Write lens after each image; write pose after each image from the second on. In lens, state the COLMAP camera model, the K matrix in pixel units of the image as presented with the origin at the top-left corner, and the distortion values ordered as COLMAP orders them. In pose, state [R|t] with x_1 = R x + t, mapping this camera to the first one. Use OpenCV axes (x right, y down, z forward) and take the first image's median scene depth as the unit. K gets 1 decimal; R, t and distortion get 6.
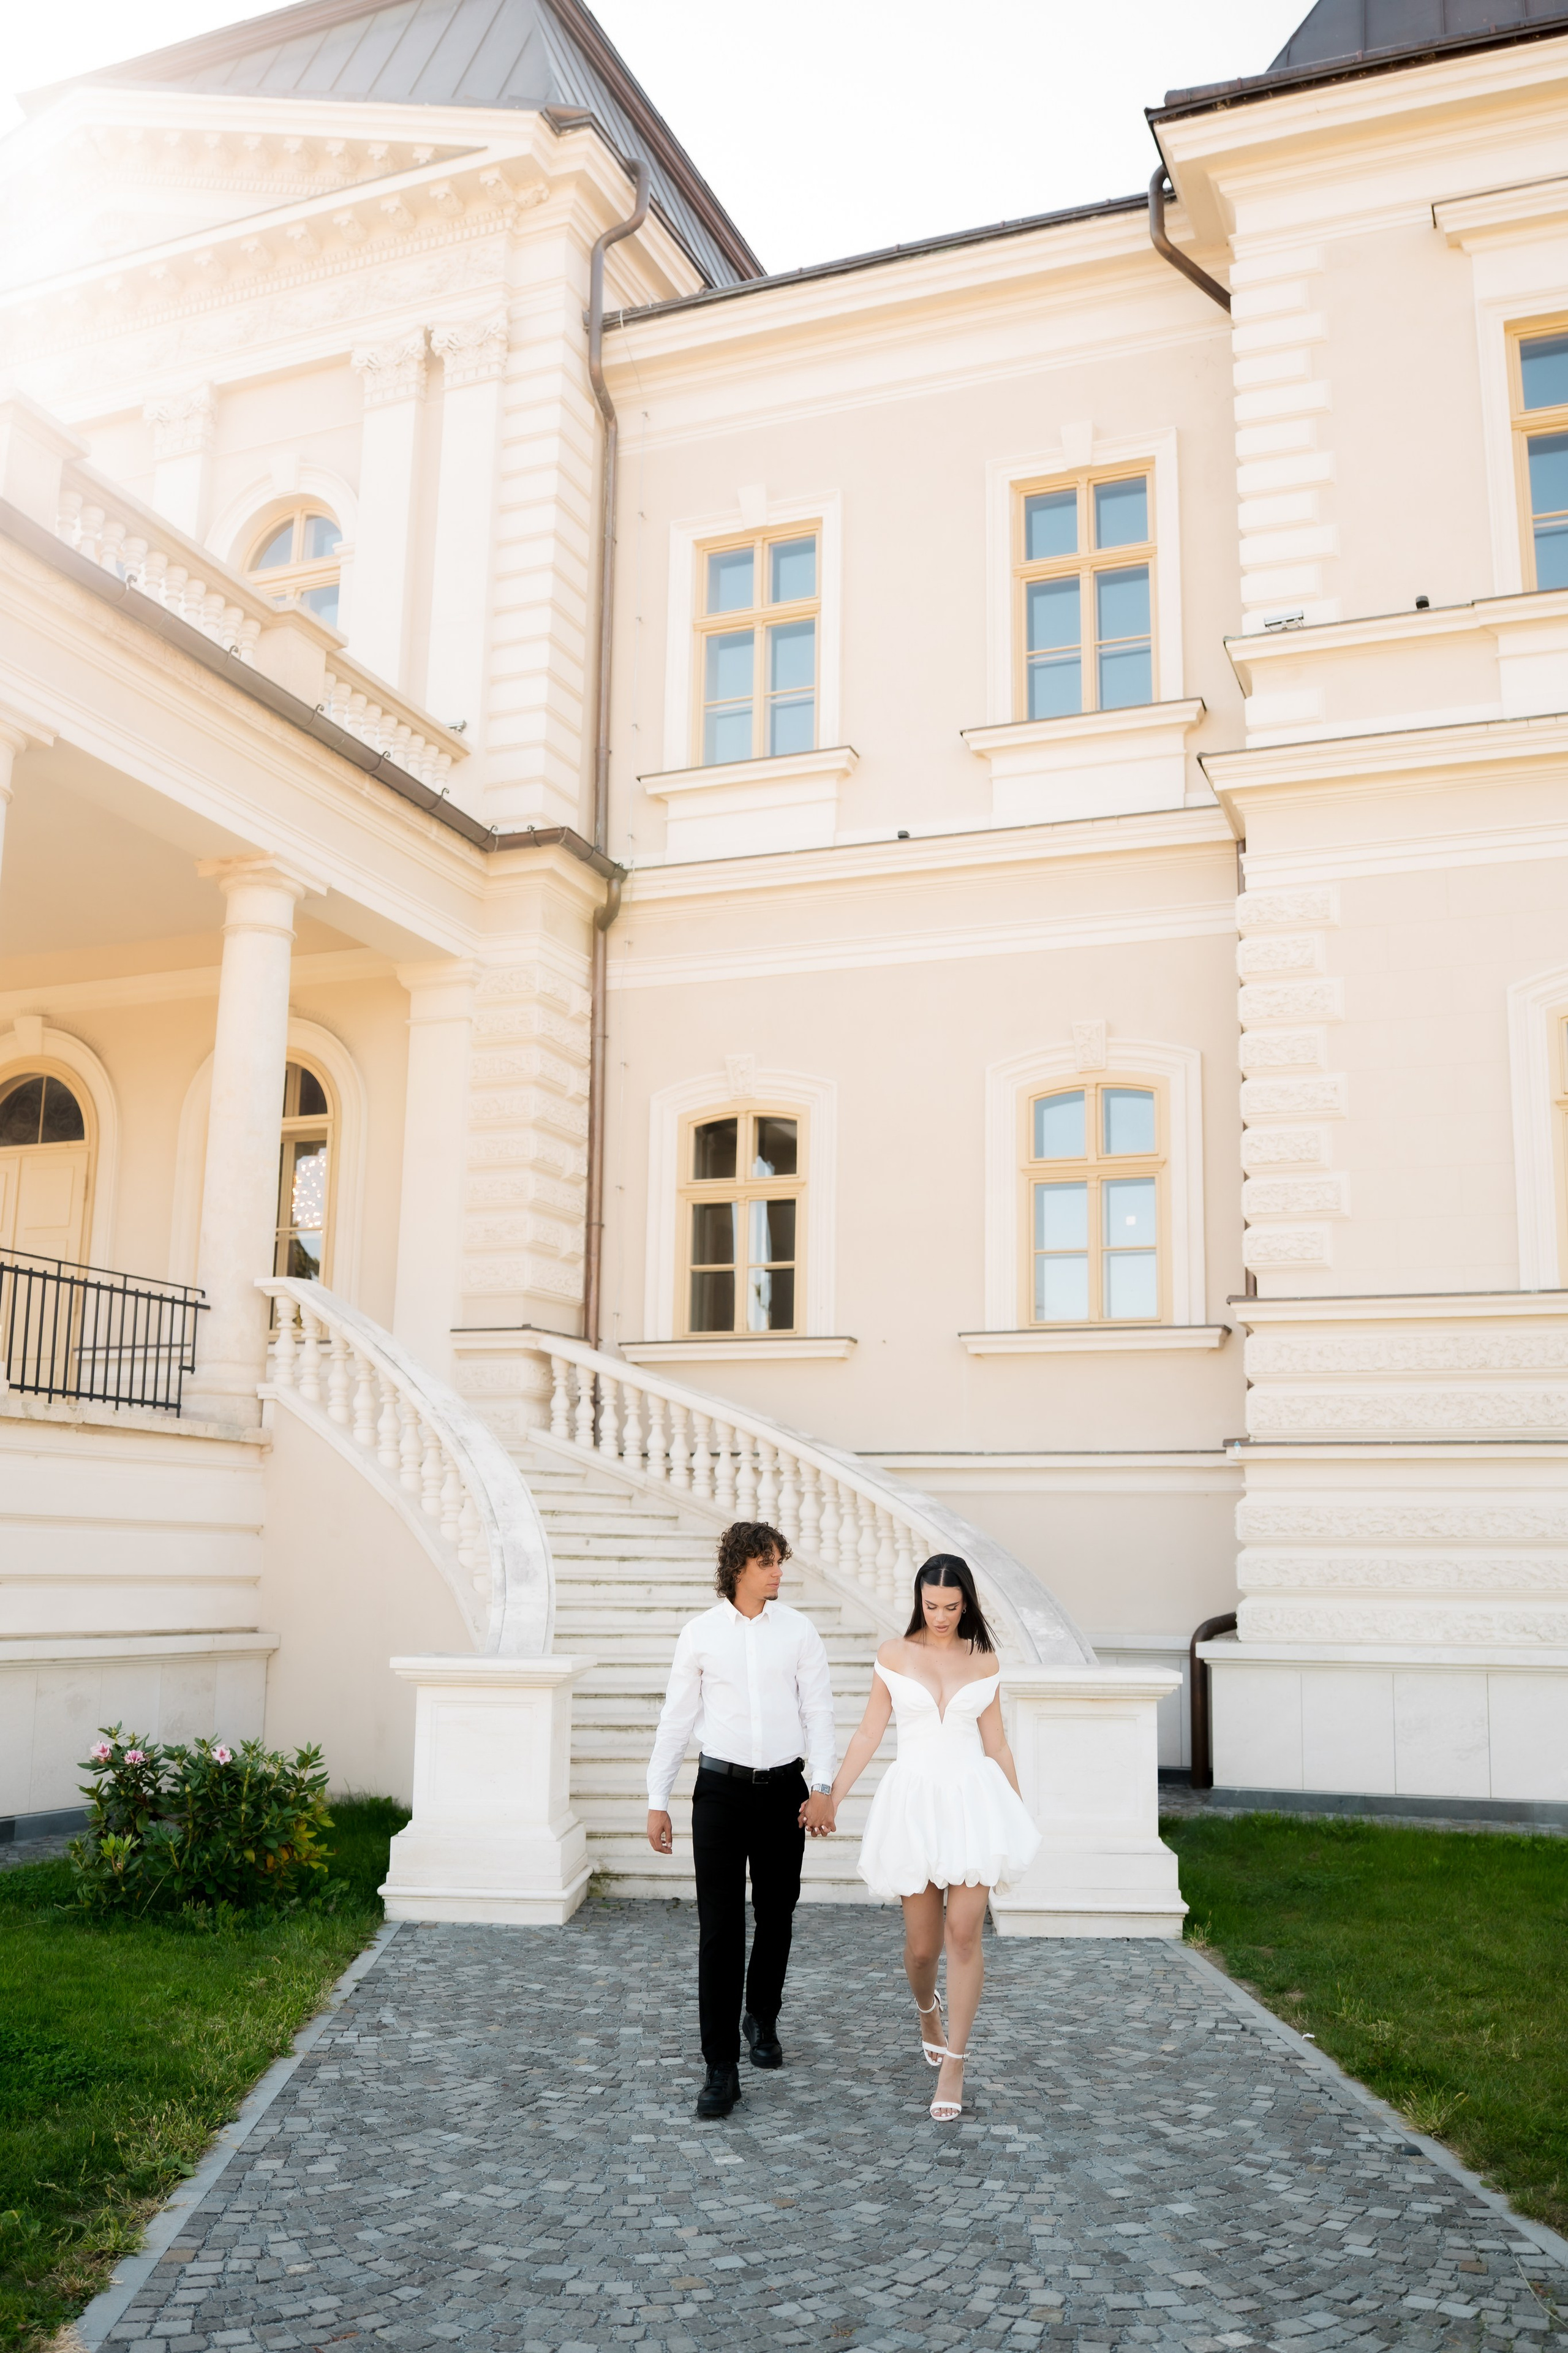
lens RADIAL K [[1981.3, 0, 801.2], [0, 1981.3, 1230.0], [0, 0, 1]] dist [-0.051252, -0.036641]
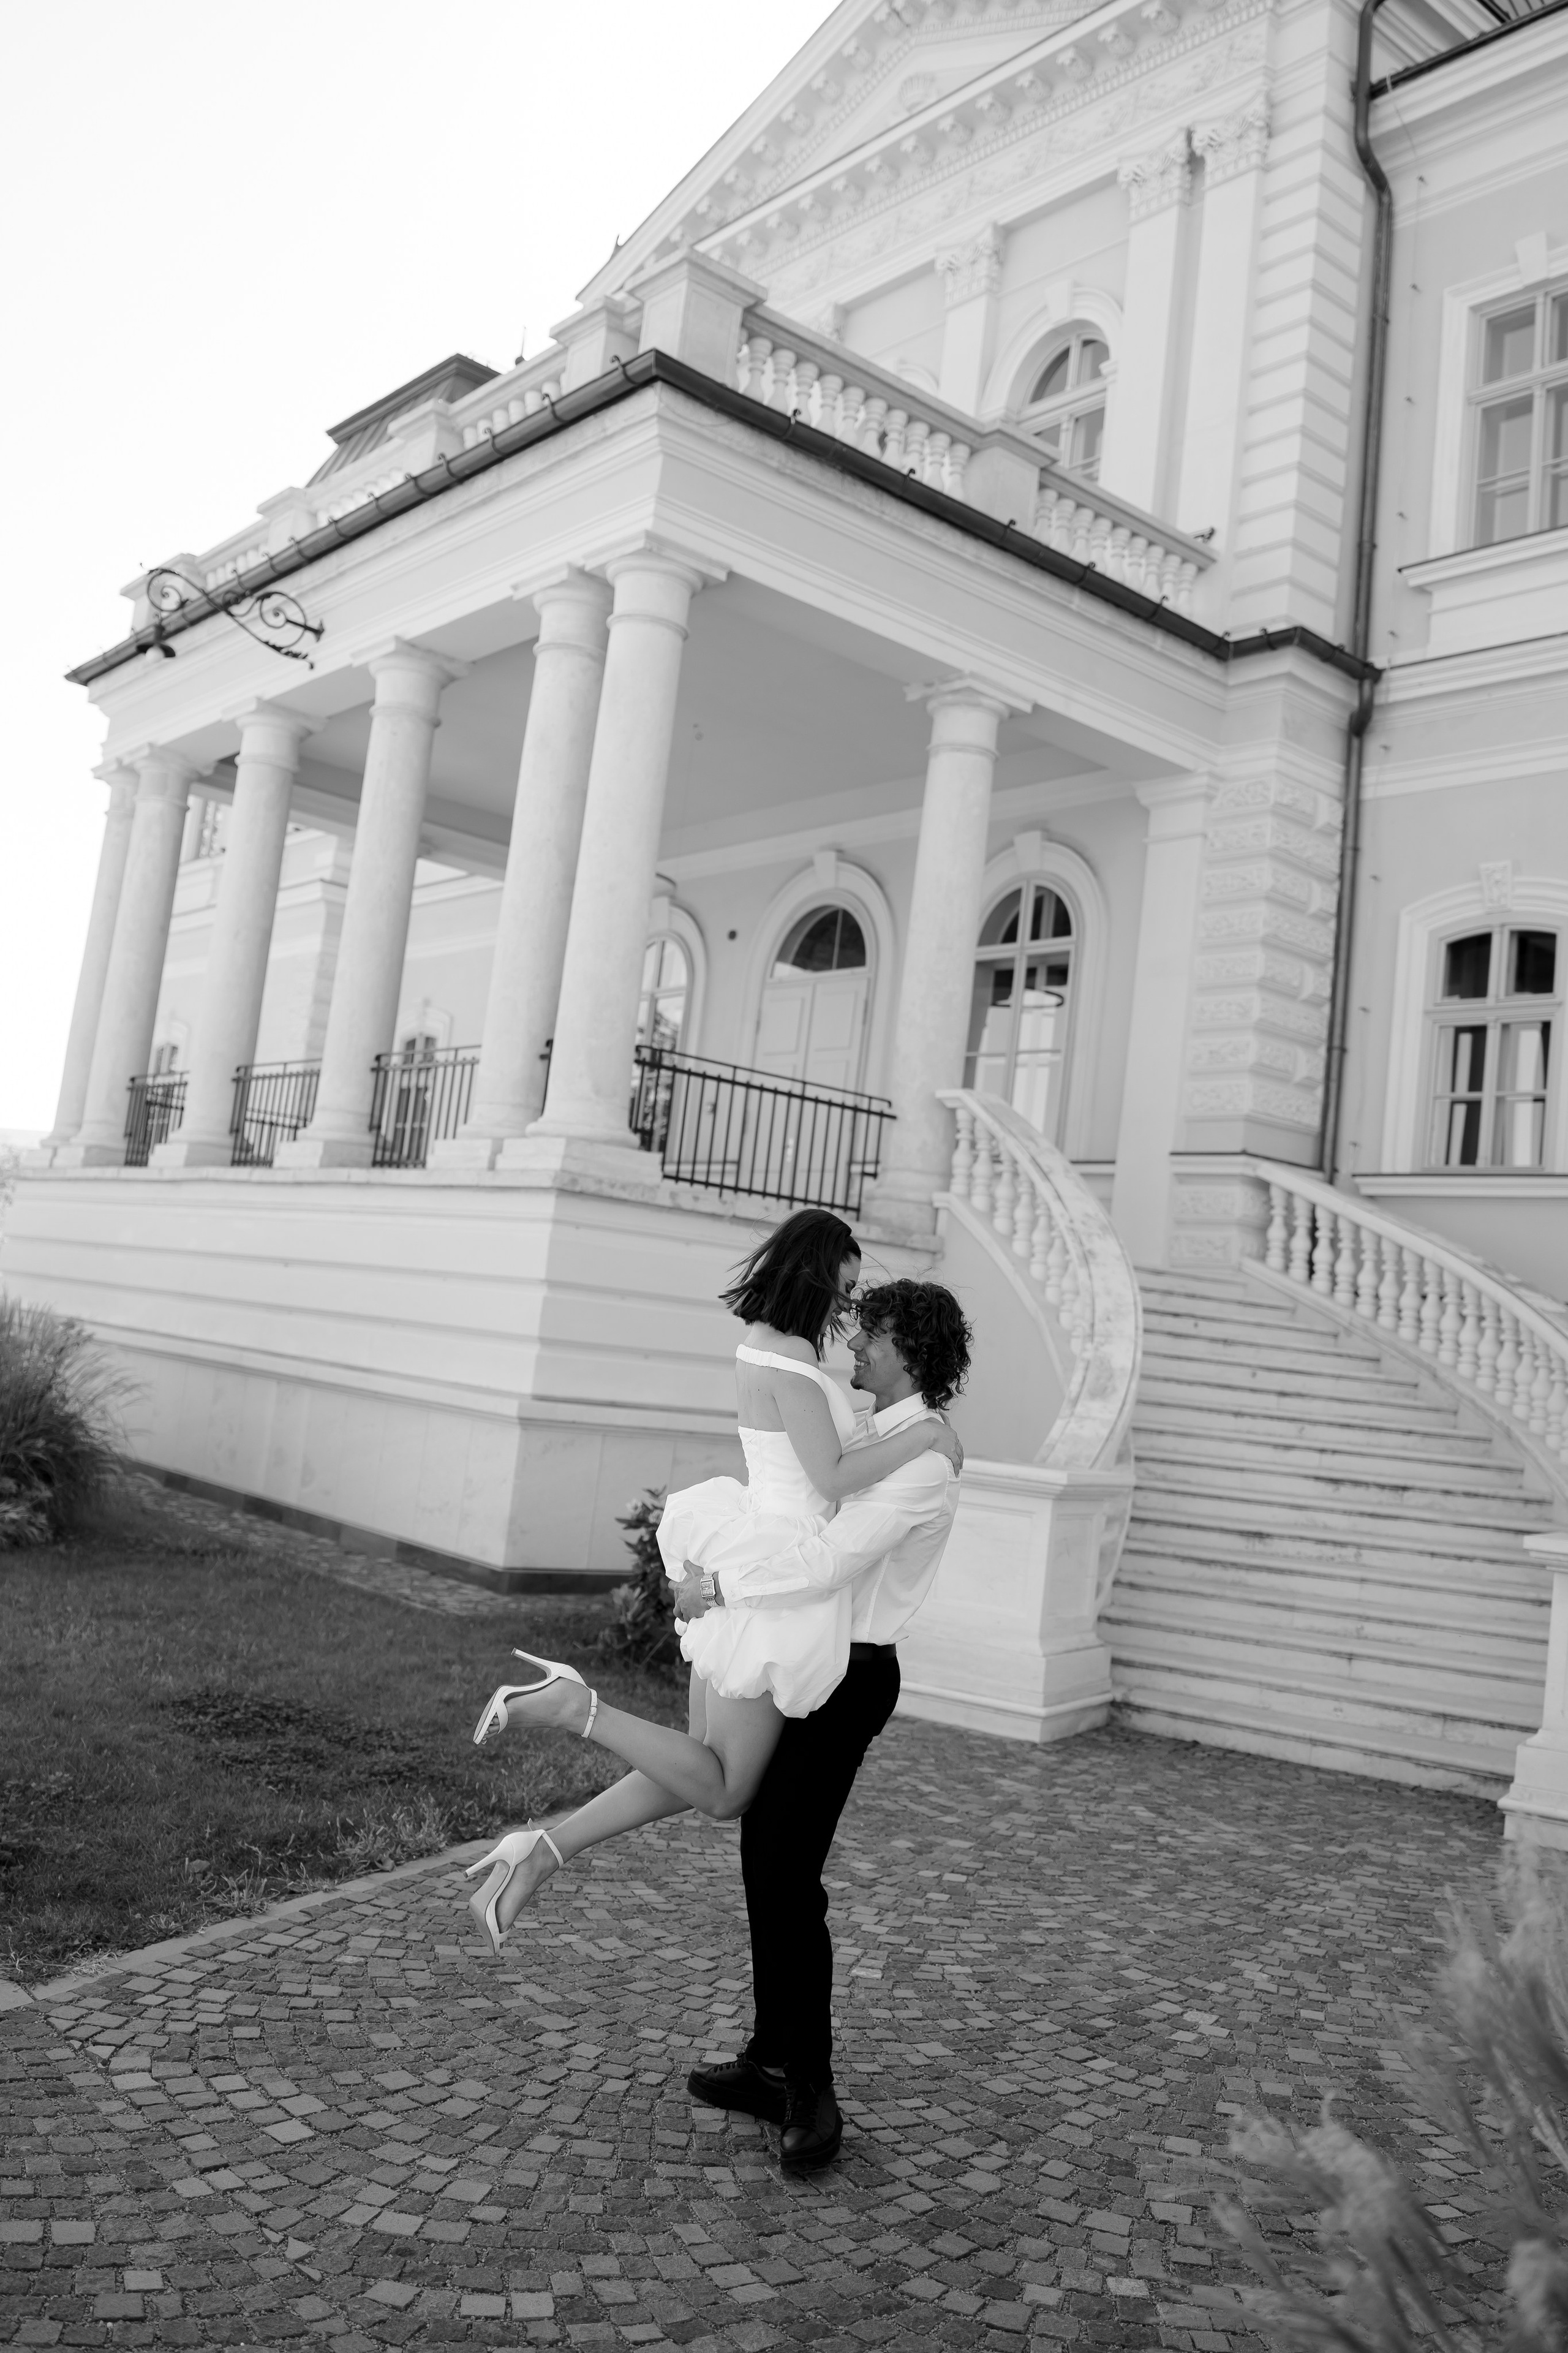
lens RADIAL K [[1968.4, 0, 783.1], [0, 1968.4, 1134.0], [0, 0, 1]] dist [-0.057379, -0.022614]
pose [[0.875402, 0.028617, -0.482548, 0.145772], [-0.016652, 0.999439, 0.029062, 0.018973], [0.483109, -0.017405, 0.875387, 0.068277]]
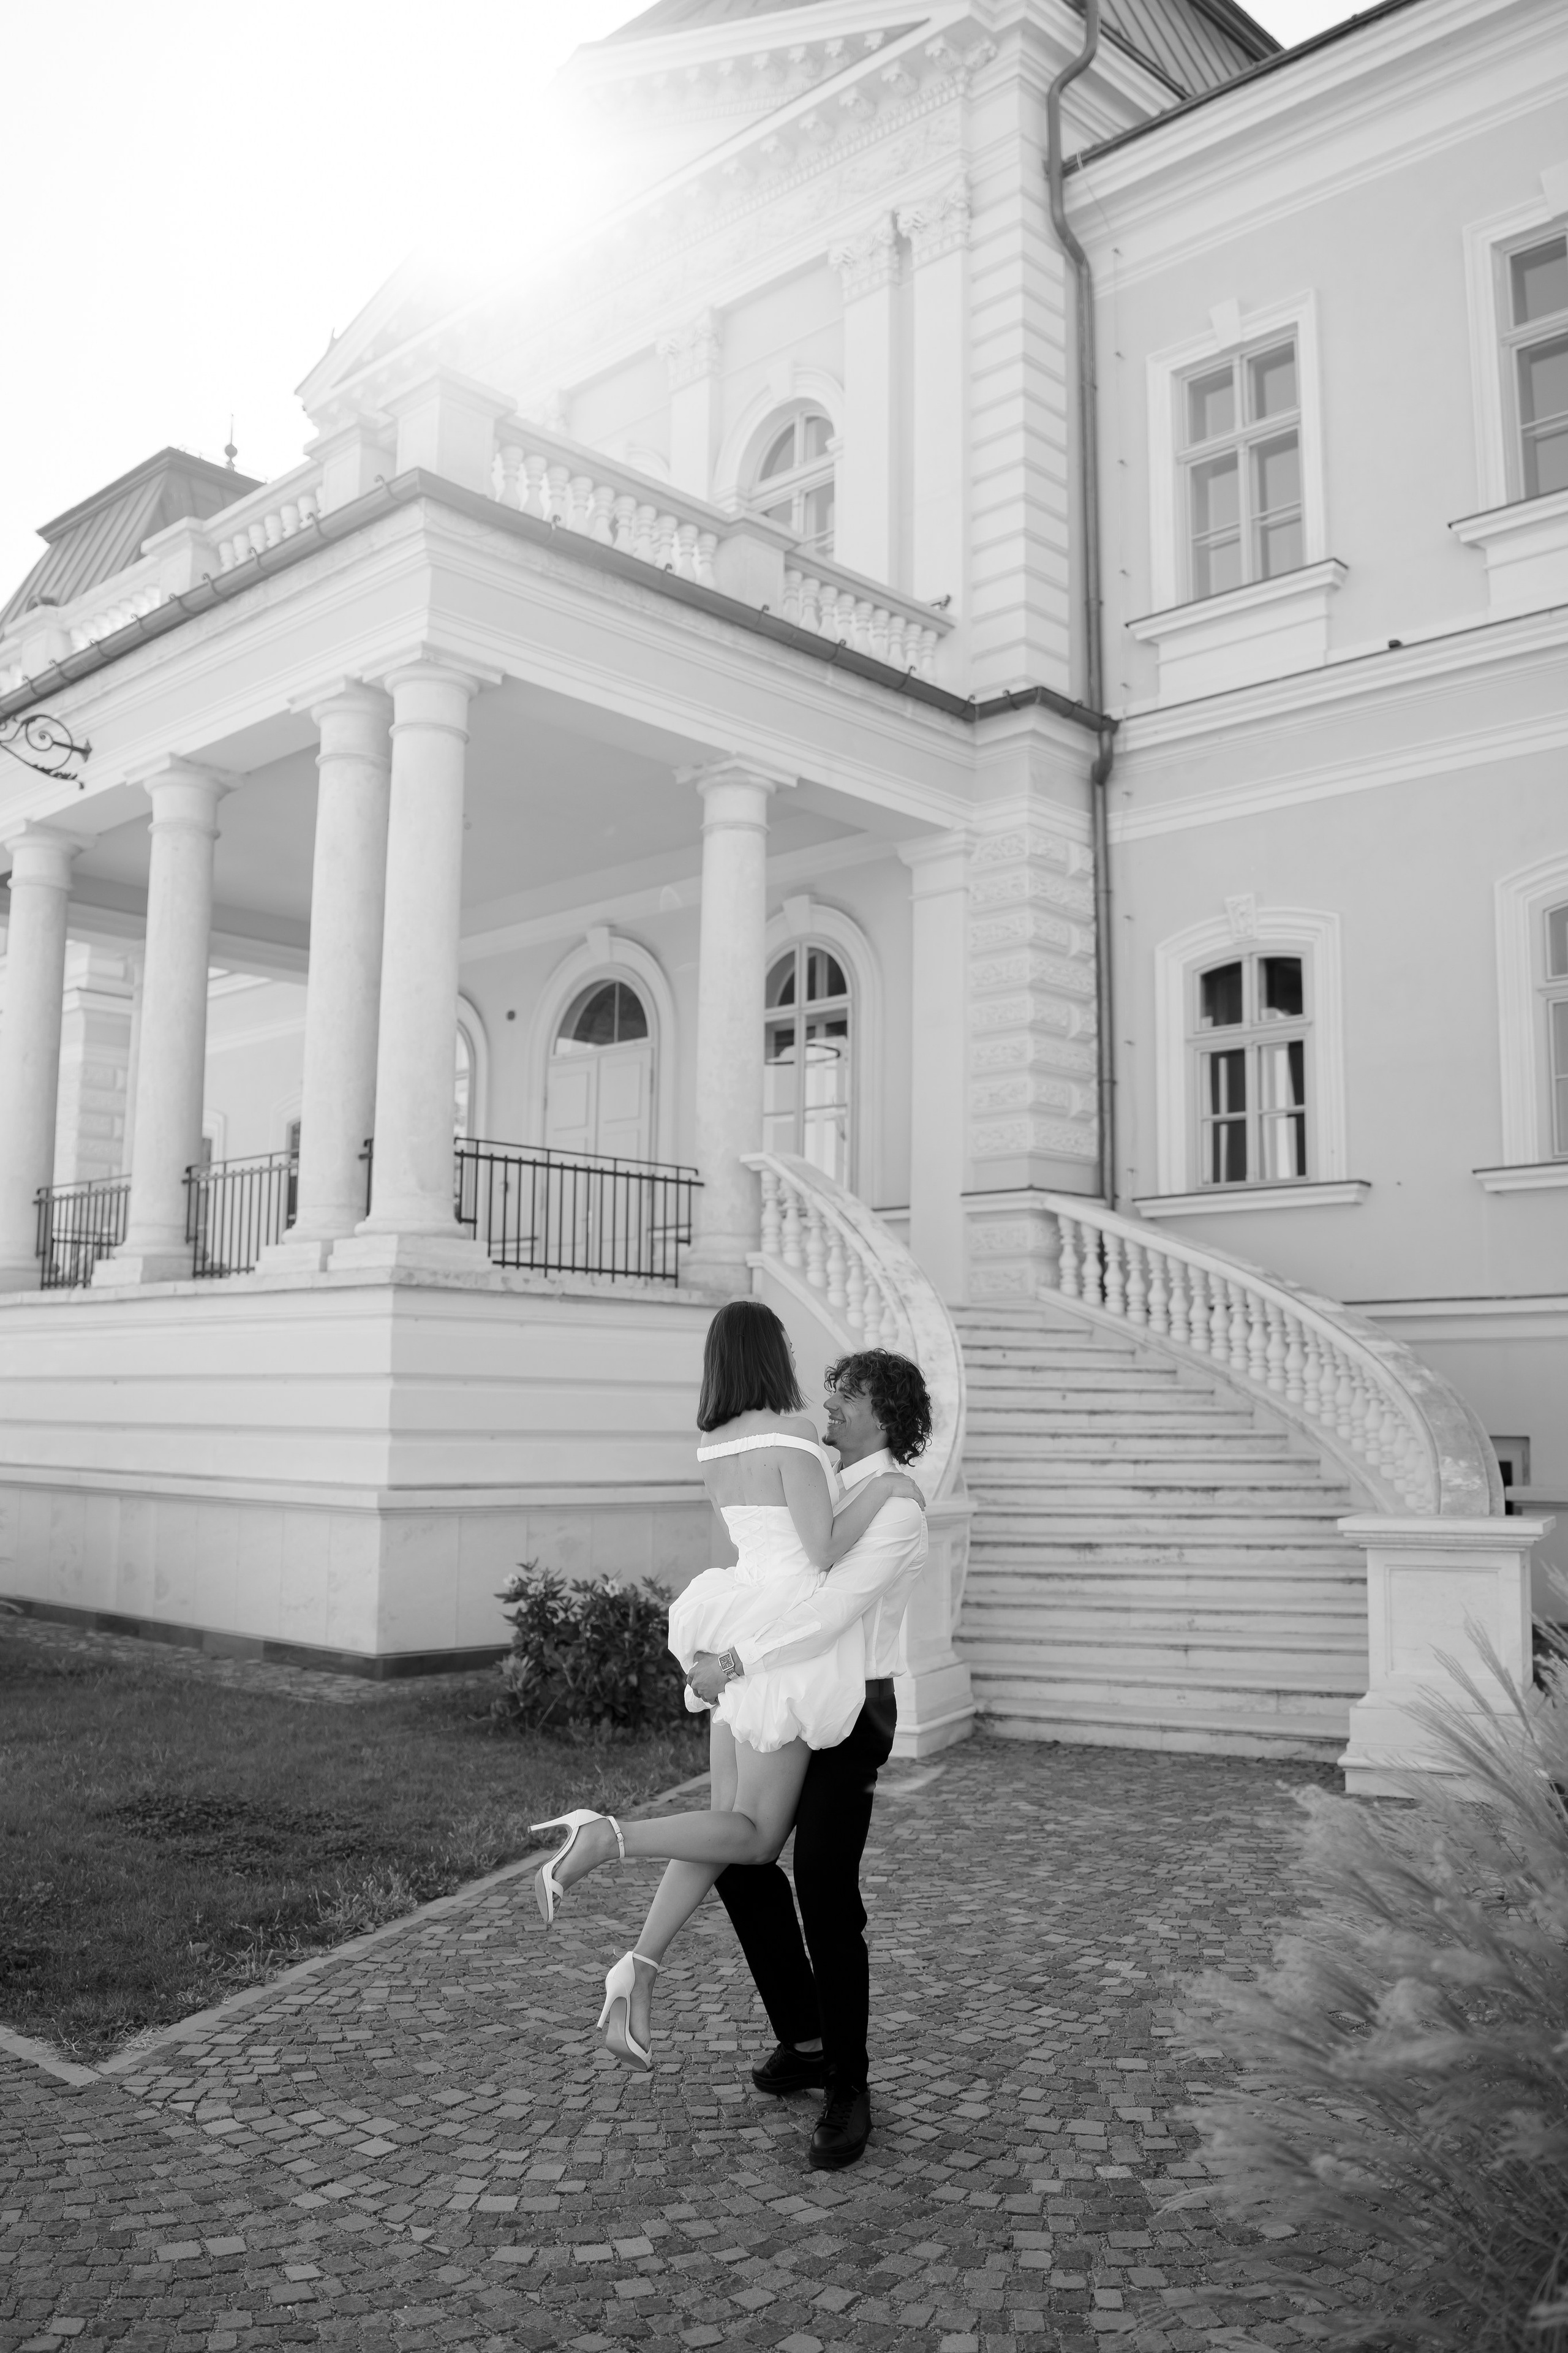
lens RADIAL K [[1984.3, 0, 752.3], [0, 1984.3, 1178.5], [0, 0, 1]] dist [-0.043684, -0.049784]
pose [[0.921009, -0.052398, -0.386001, 0.142297], [0.067773, 0.997354, 0.026321, 0.009462], [0.383600, -0.050403, 0.922123, 0.012001]]
